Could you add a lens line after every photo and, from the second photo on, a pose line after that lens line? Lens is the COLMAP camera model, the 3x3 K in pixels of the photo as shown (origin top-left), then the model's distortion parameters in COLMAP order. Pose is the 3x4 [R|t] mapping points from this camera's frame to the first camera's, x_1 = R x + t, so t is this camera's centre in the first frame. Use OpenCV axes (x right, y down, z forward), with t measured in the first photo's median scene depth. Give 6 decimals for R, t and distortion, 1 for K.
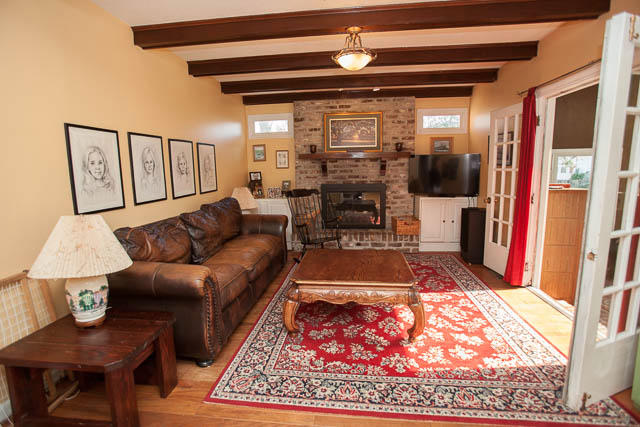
lens RADIAL K [[319.2, 0, 318.2], [0, 319.2, 214.0], [0, 0, 1]] dist [-0.046121, 0.006979]
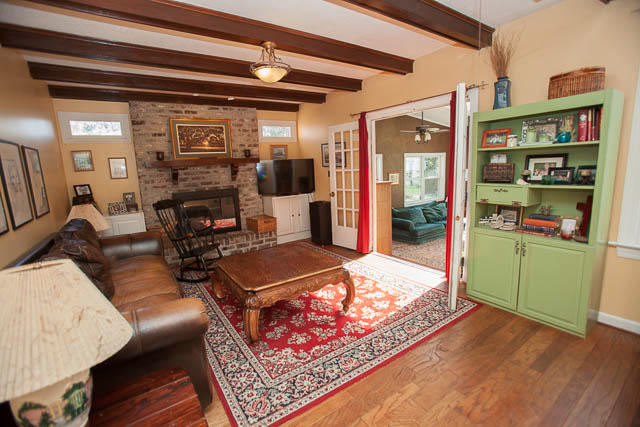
lens RADIAL K [[295.3, 0, 322.9], [0, 295.3, 213.6], [0, 0, 1]] dist [-0.046626, 0.015310]
pose [[0.751788, -0.124402, 0.647564, -0.292391], [0.126195, 0.991035, 0.043879, -0.022955], [-0.647217, 0.048732, 0.760746, 0.095449]]
